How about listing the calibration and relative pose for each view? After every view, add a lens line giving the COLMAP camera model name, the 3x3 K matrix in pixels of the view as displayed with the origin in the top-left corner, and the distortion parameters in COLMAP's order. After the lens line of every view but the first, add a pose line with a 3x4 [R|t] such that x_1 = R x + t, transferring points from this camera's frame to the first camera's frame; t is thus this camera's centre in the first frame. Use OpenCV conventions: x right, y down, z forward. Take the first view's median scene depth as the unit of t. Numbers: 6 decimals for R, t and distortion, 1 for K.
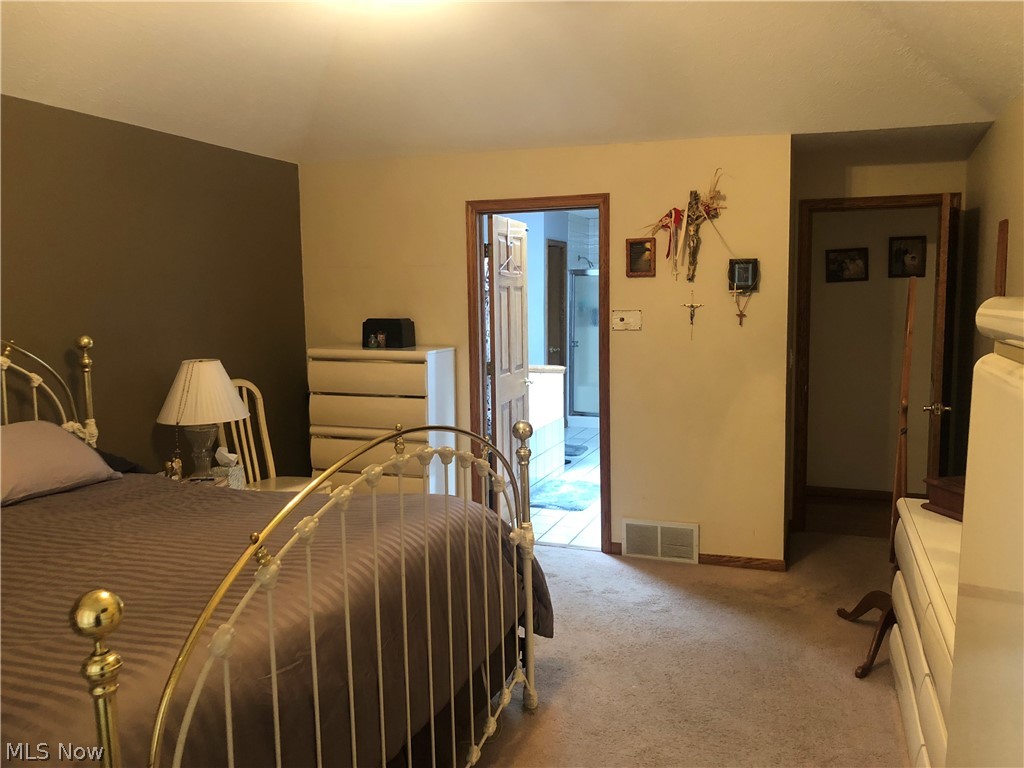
lens RADIAL K [[835.1, 0, 514.2], [0, 835.1, 386.1], [0, 0, 1]] dist [-0.013678, 0.000184]
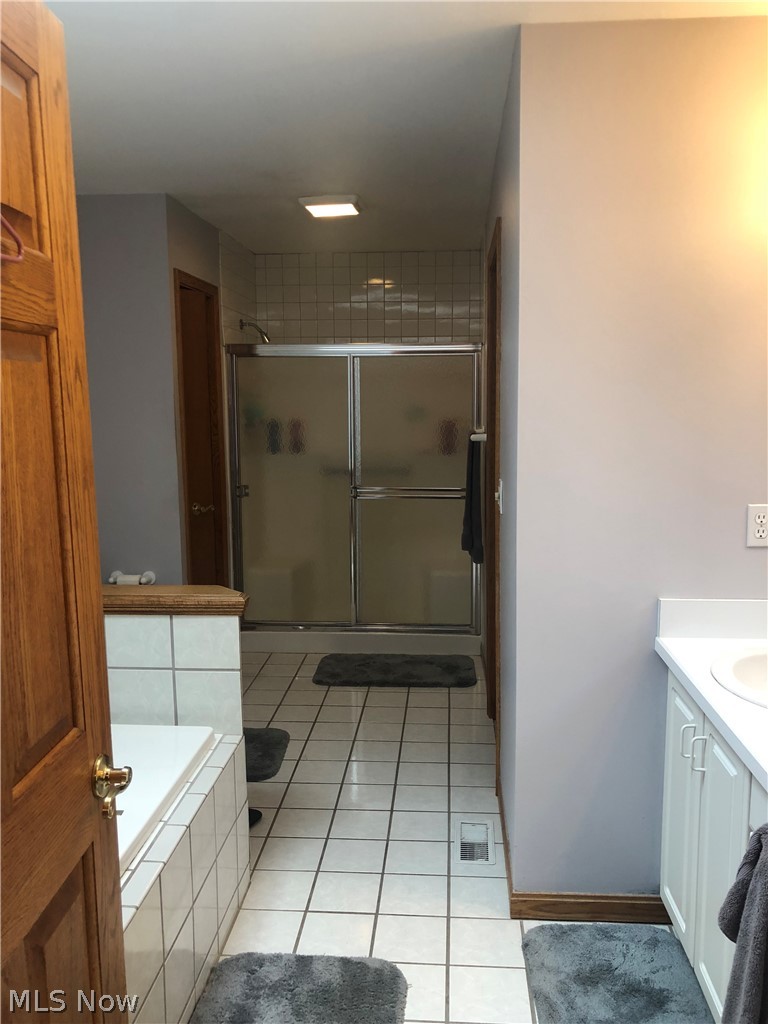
lens RADIAL K [[835.1, 0, 384.5], [0, 835.1, 513.2], [0, 0, 1]] dist [-0.013678, 0.000184]
pose [[0.962647, -0.043976, 0.267163, 0.020035], [0.036827, 0.998818, 0.031711, -0.050783], [-0.268242, -0.020688, 0.963129, 0.494163]]
